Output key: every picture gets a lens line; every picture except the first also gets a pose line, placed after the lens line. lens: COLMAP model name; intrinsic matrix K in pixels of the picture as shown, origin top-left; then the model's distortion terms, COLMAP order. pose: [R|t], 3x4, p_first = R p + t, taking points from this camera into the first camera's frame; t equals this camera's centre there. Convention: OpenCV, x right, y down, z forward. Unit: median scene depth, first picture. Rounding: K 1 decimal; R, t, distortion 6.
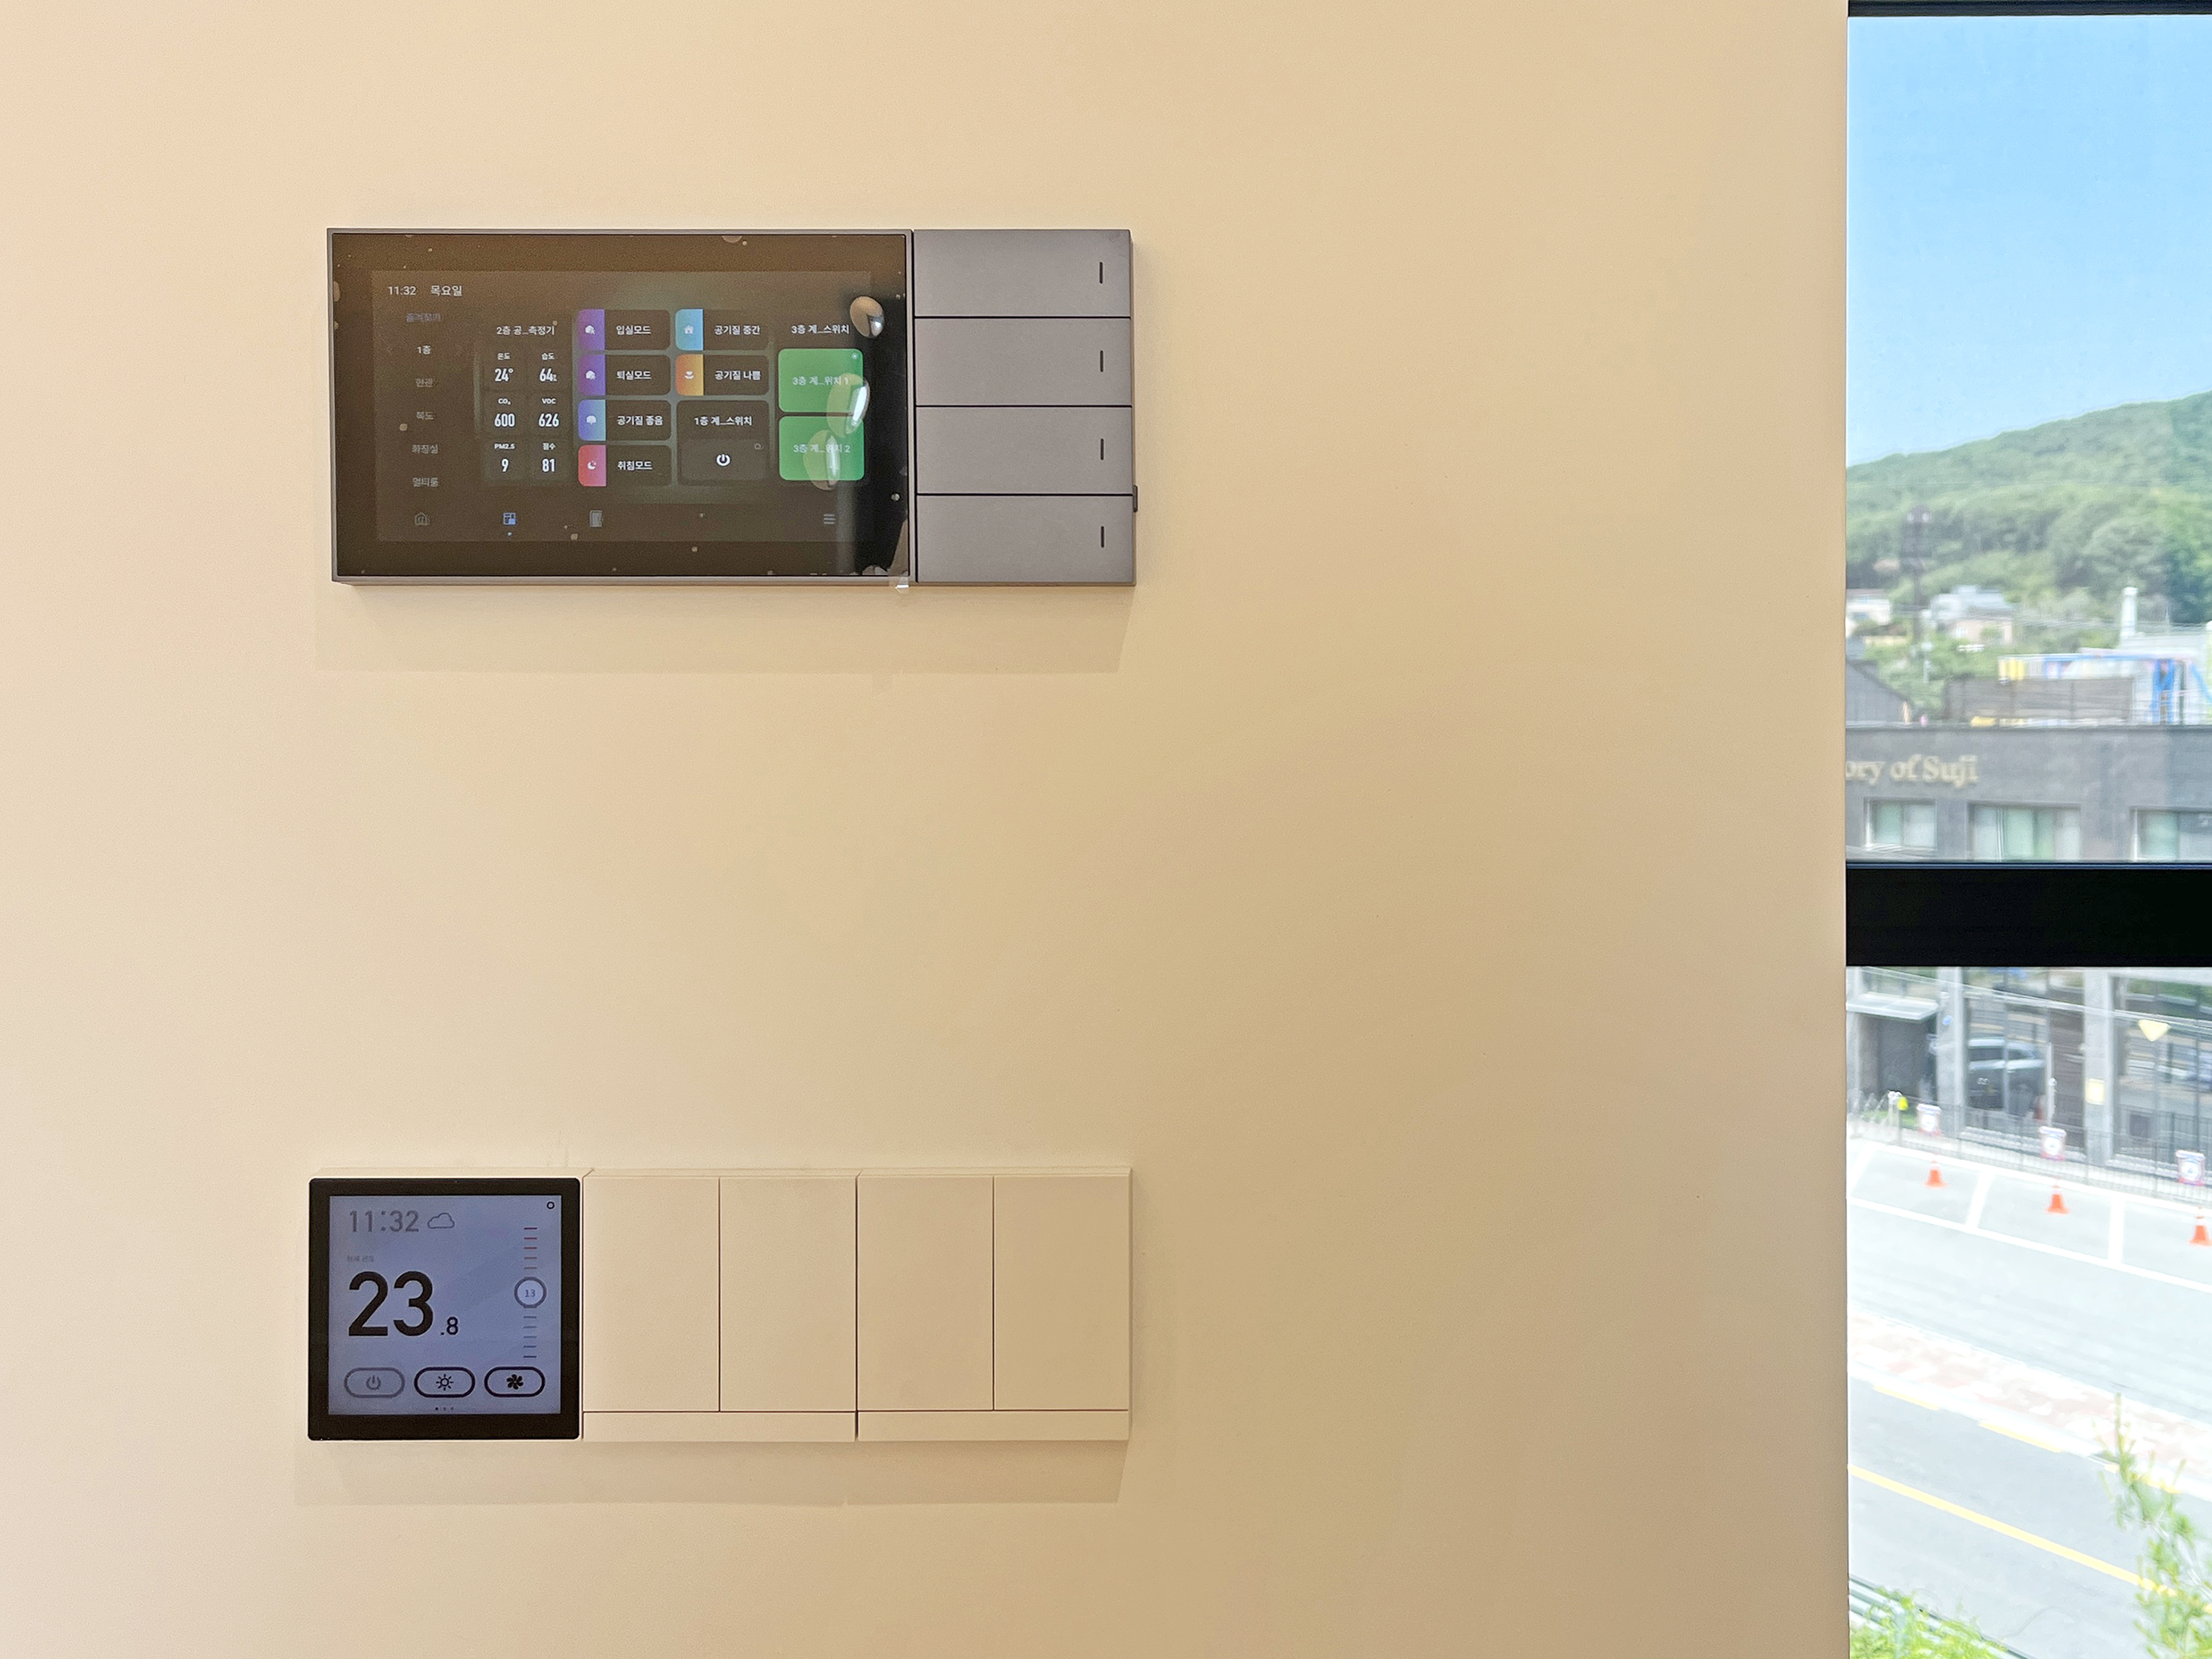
lens RADIAL K [[1666.7, 0, 1109.1], [0, 1666.7, 927.1], [0, 0, 1]] dist [0.007682, -0.013253]
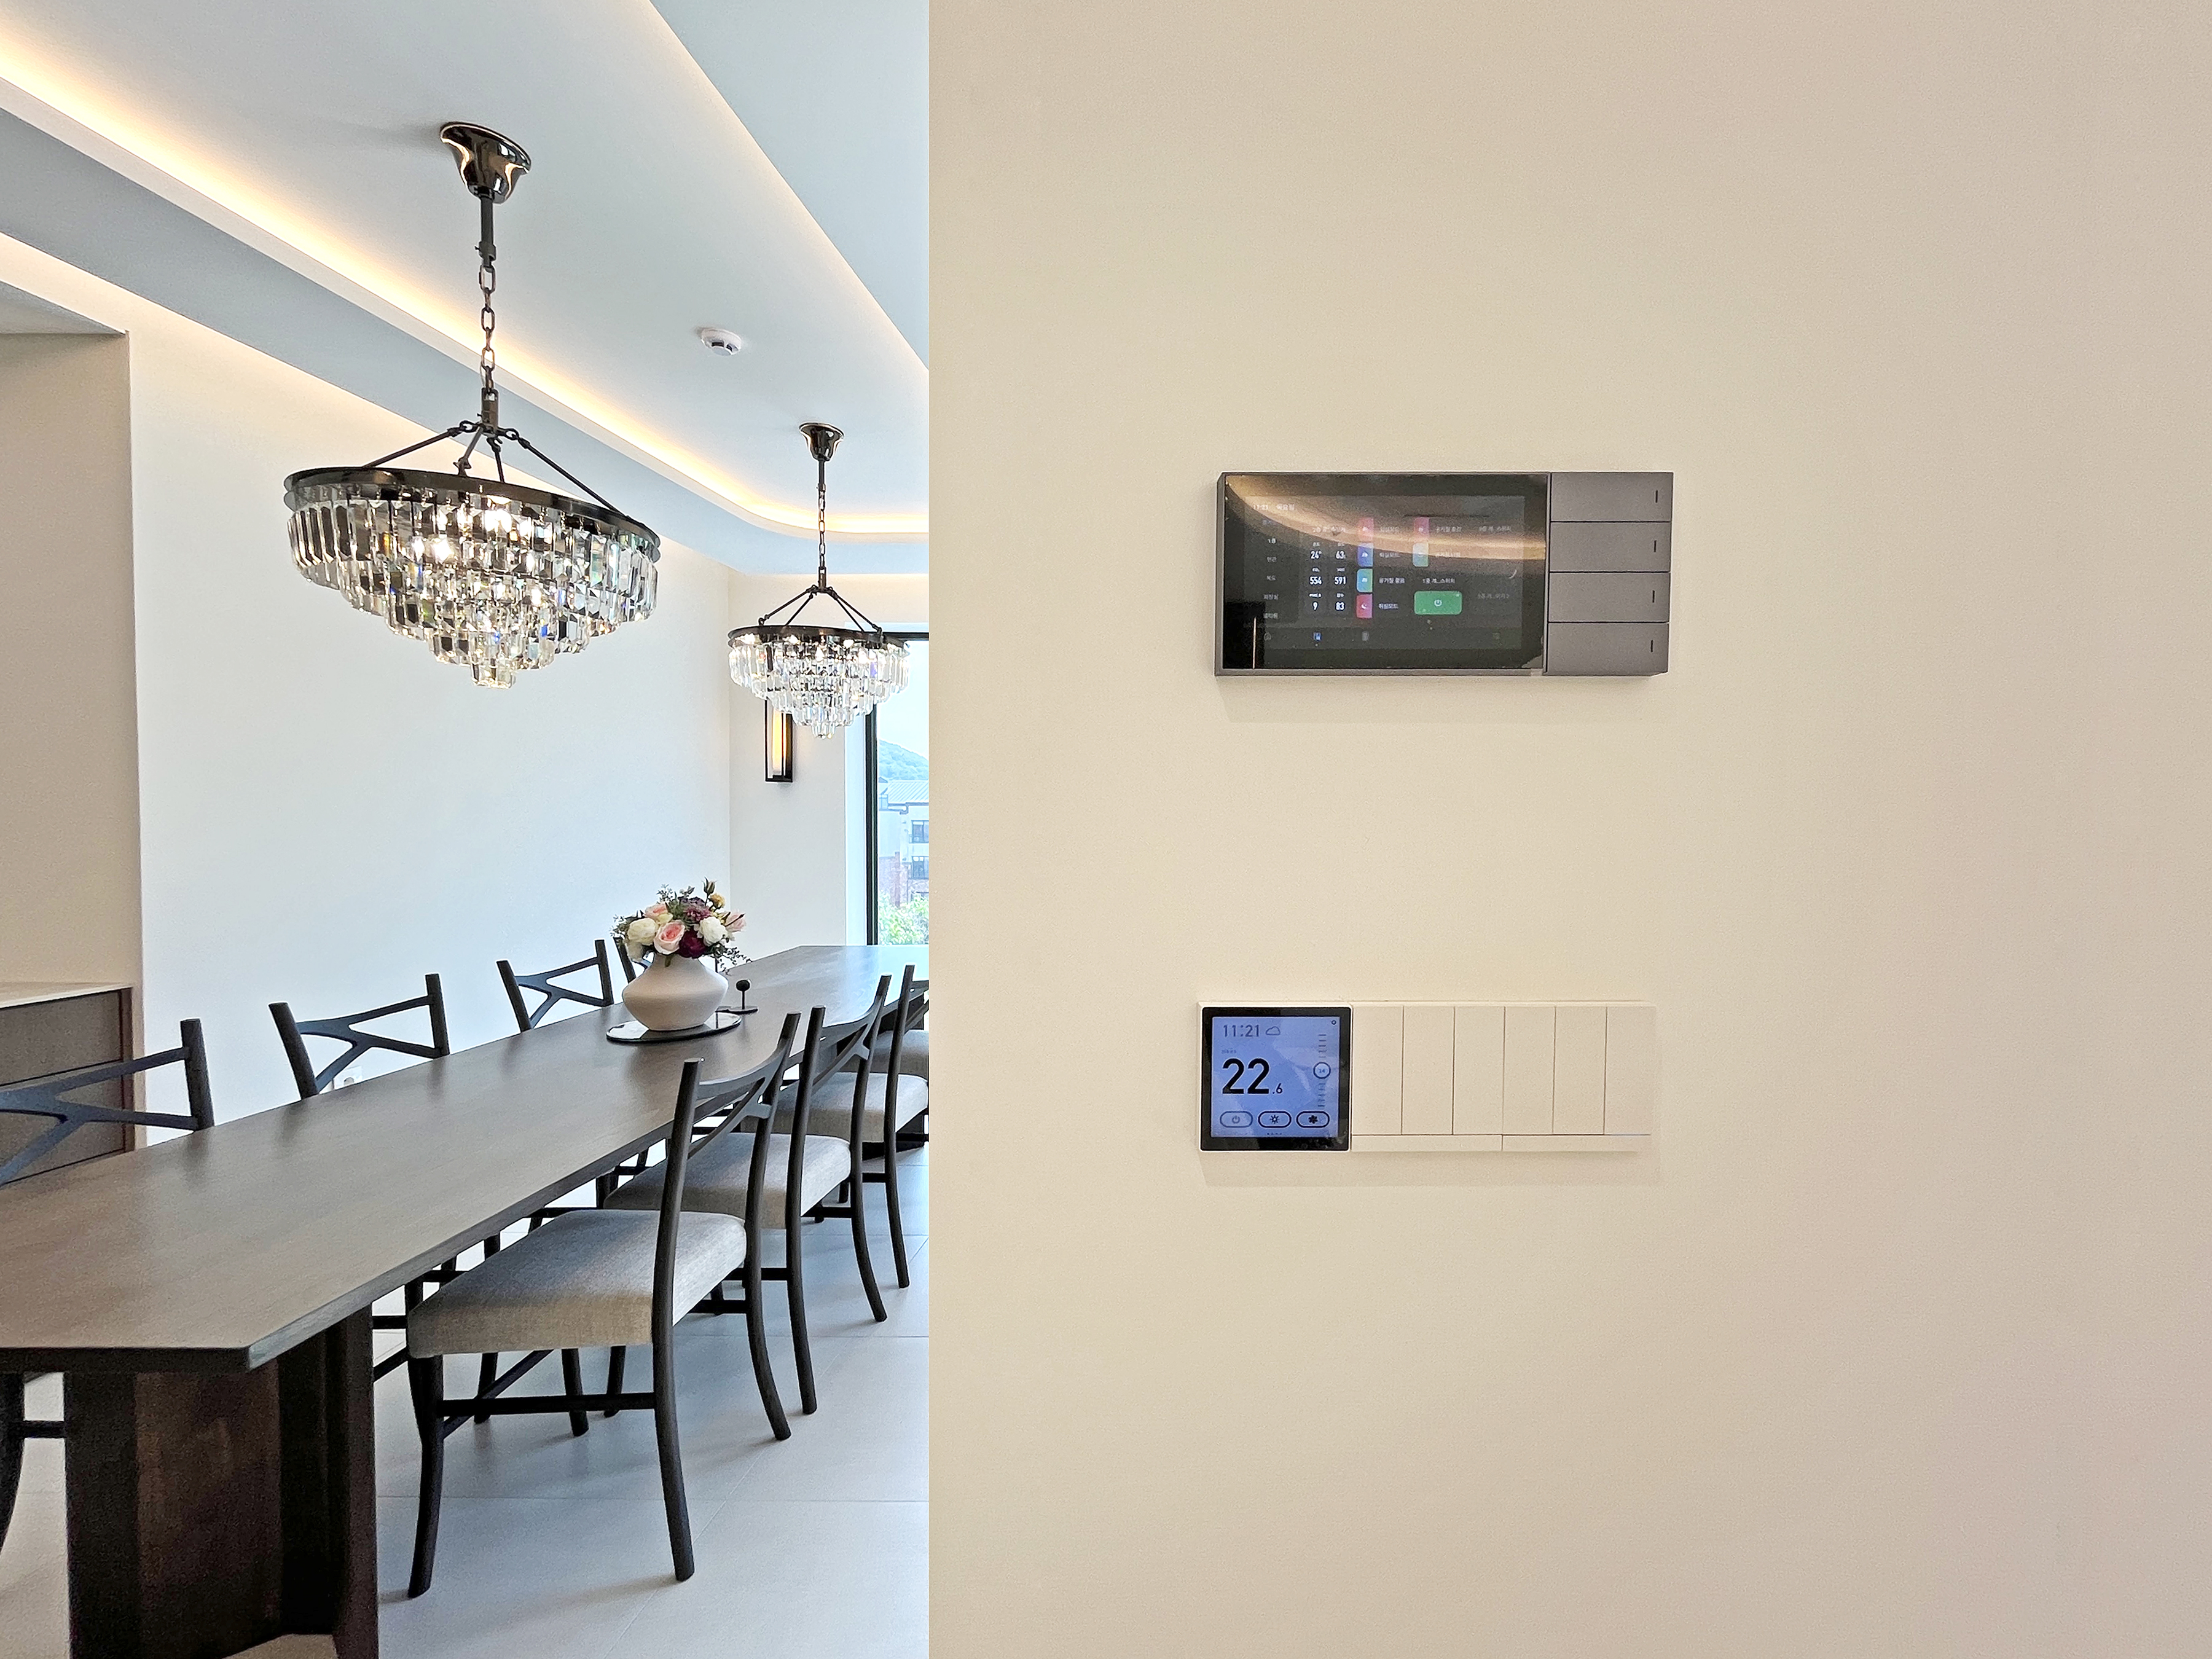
lens RADIAL K [[922.7, 0, 1143.6], [0, 922.7, 898.4], [0, 0, 1]] dist [-0.016391, 0.000110]
pose [[0.999927, -0.001528, -0.011945, -0.530429], [0.001939, 0.999405, 0.034446, -0.000798], [0.011885, -0.034466, 0.999335, 0.010019]]
